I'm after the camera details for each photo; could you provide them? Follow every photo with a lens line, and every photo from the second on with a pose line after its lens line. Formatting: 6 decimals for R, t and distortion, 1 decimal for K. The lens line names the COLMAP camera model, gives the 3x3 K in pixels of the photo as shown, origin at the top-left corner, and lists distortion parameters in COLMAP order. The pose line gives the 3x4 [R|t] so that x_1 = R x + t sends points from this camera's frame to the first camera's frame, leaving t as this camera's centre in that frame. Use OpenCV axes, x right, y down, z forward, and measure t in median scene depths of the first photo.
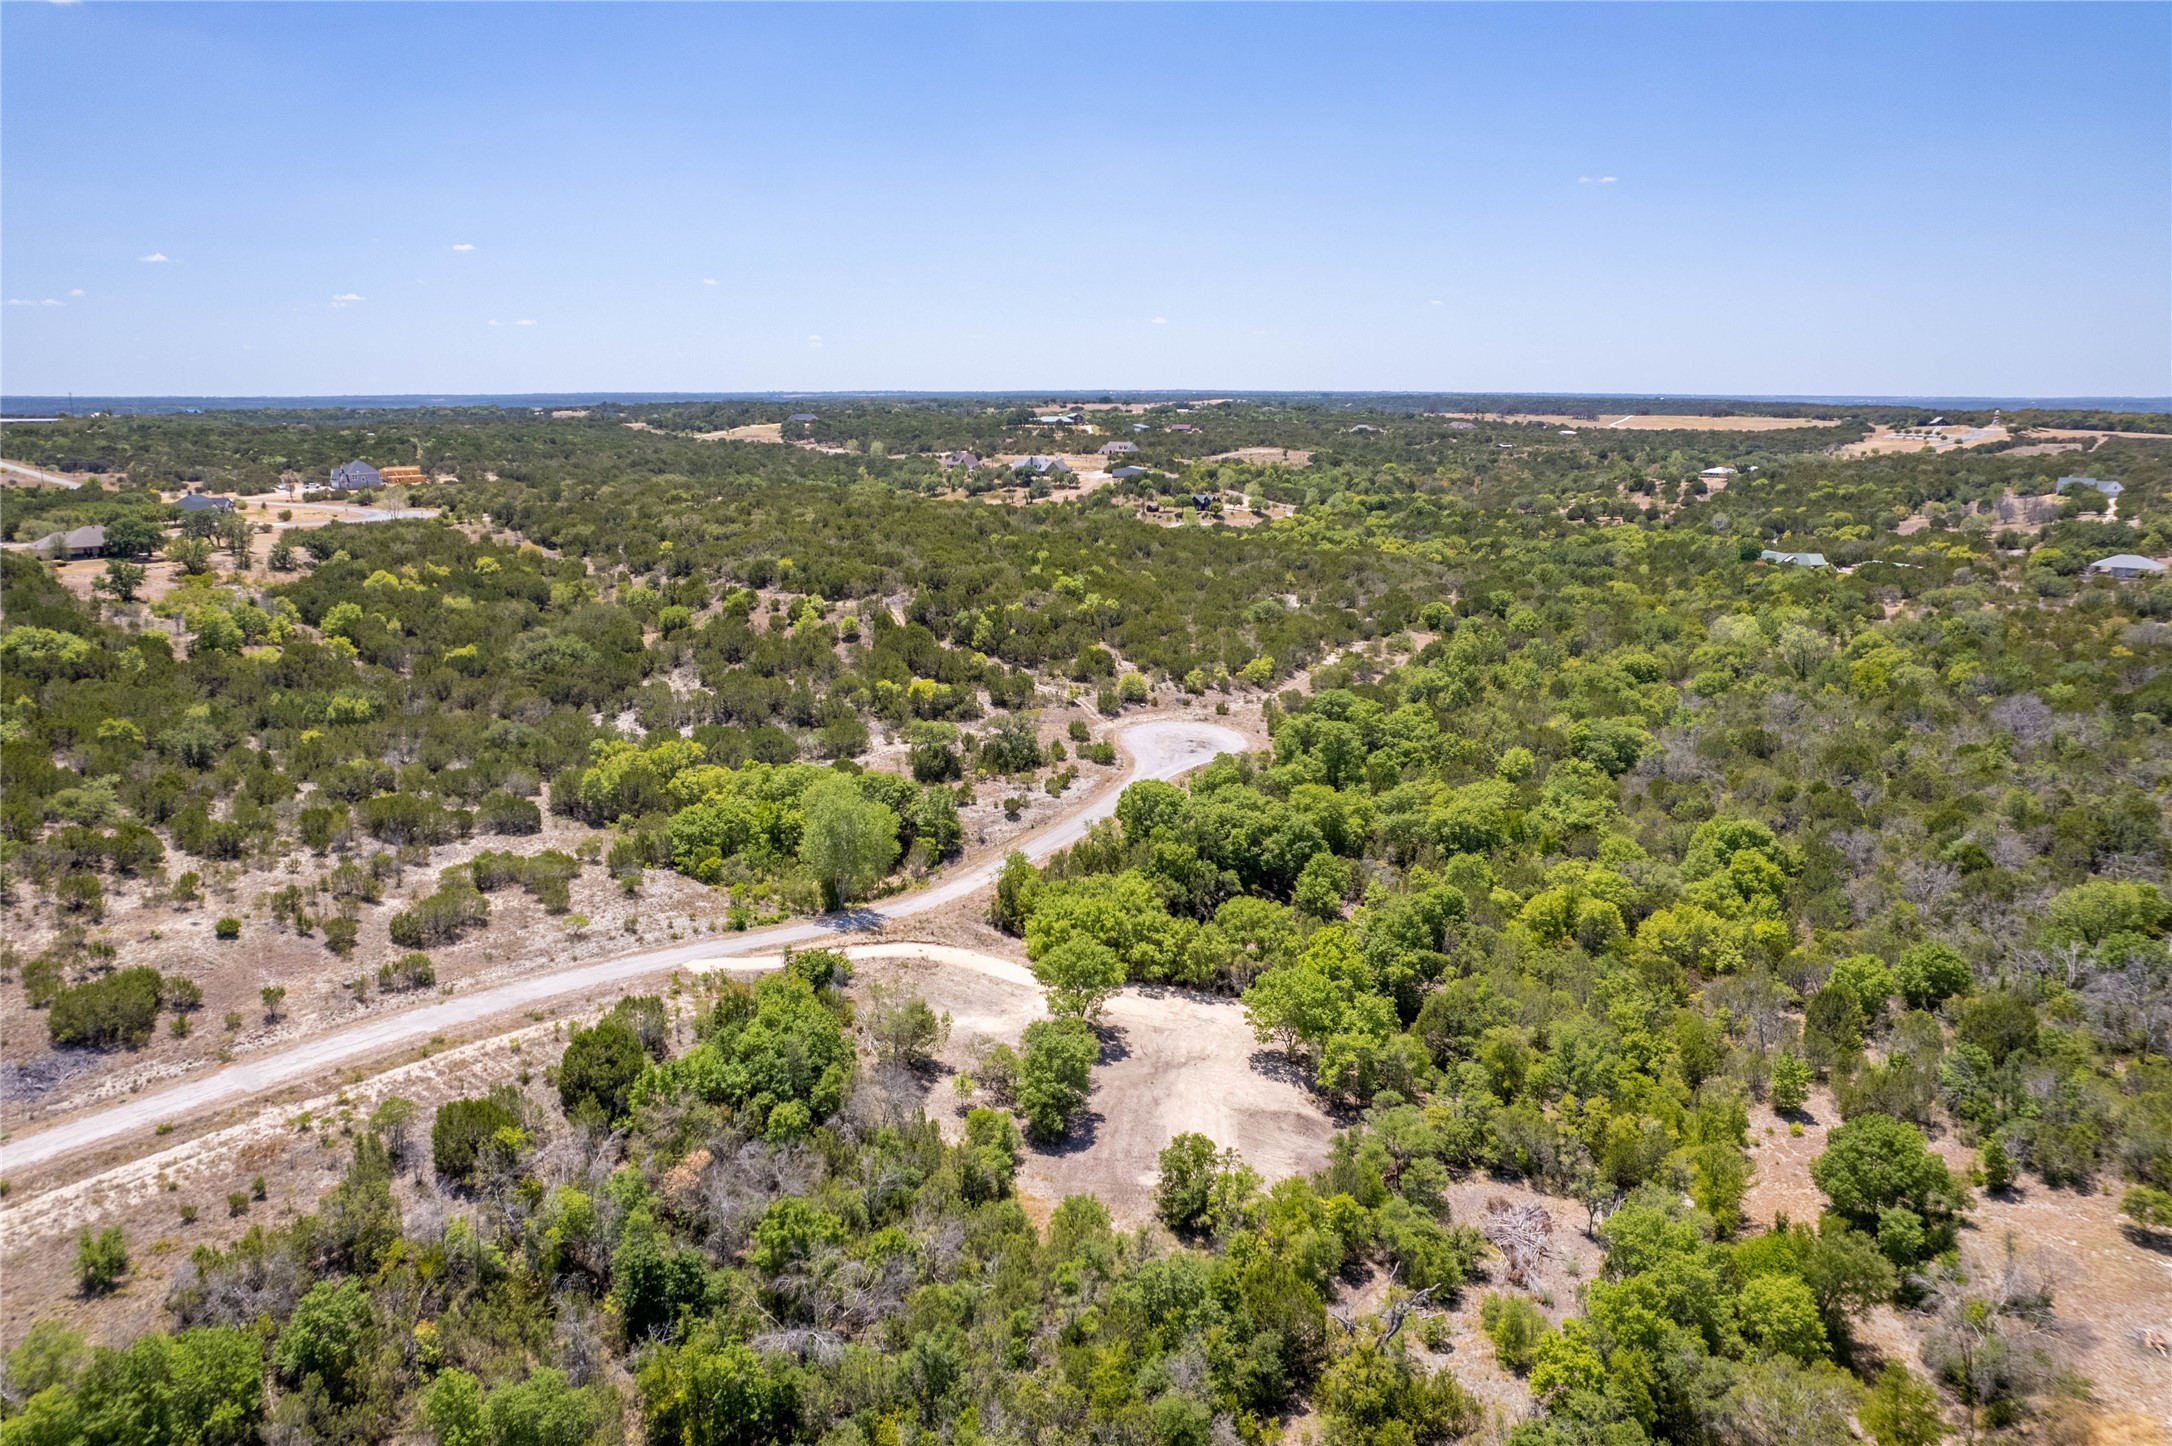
lens RADIAL K [[1407.9, 0, 1086.0], [0, 1407.9, 723.0], [0, 0, 1]] dist [-0.079261, 0.068766]
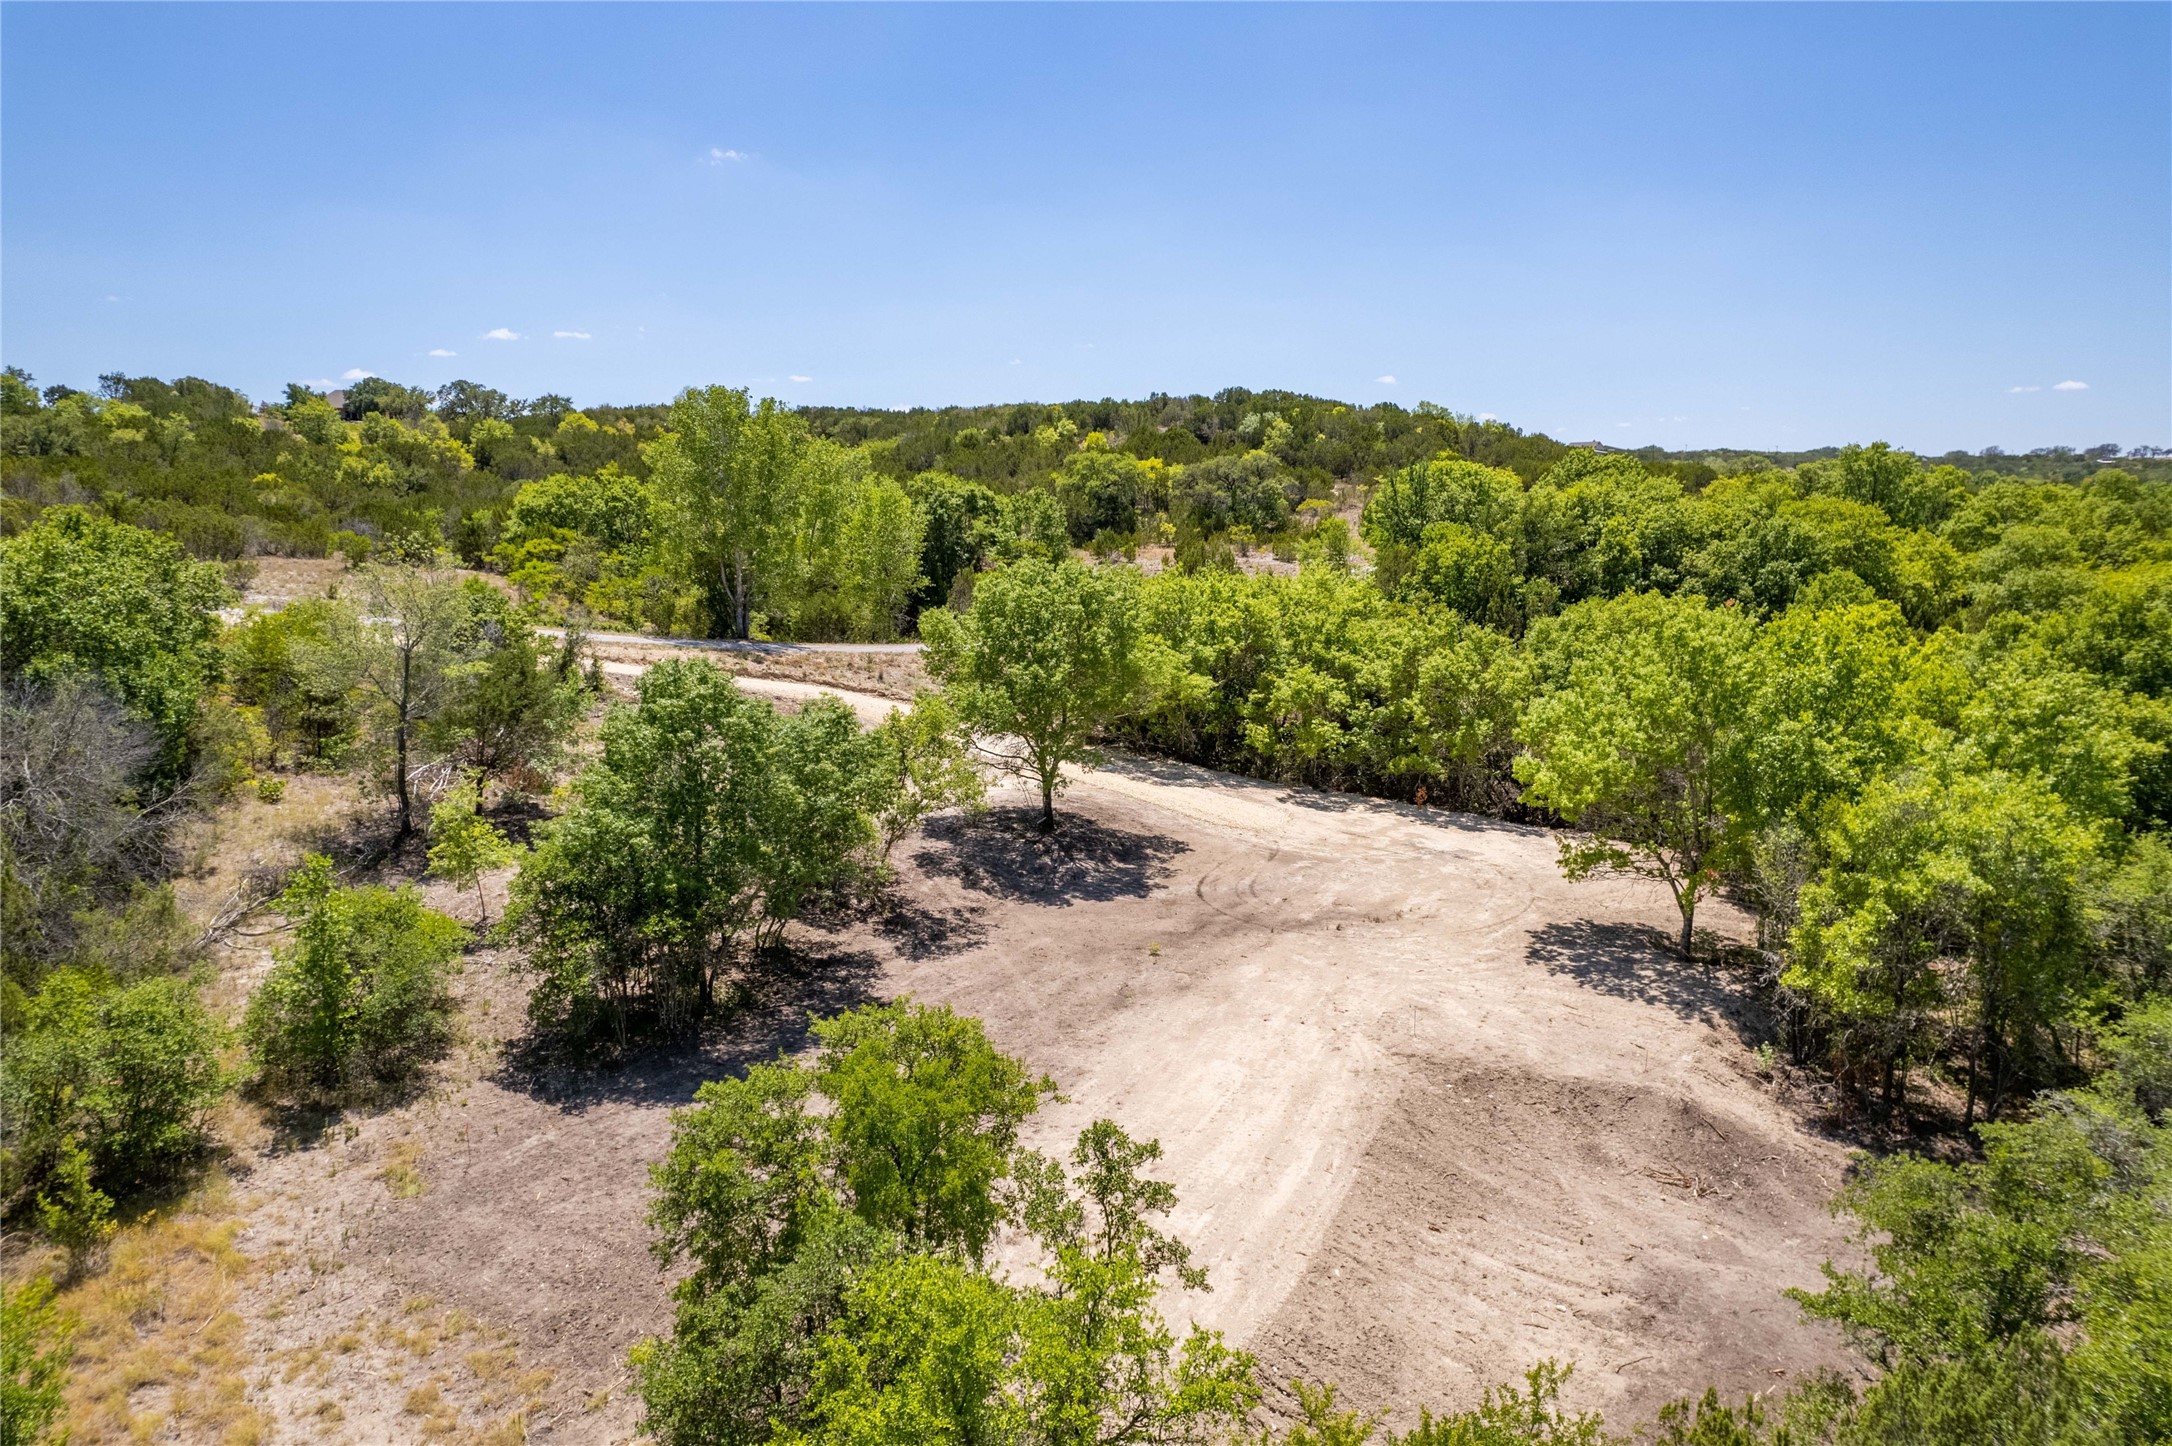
lens RADIAL K [[1407.9, 0, 1086.0], [0, 1407.9, 723.0], [0, 0, 1]] dist [-0.079261, 0.068766]
pose [[0.945461, 0.046714, -0.322367, 0.125918], [-0.068856, 0.995961, -0.057621, 0.230905], [0.318373, 0.076675, 0.944859, 0.731298]]
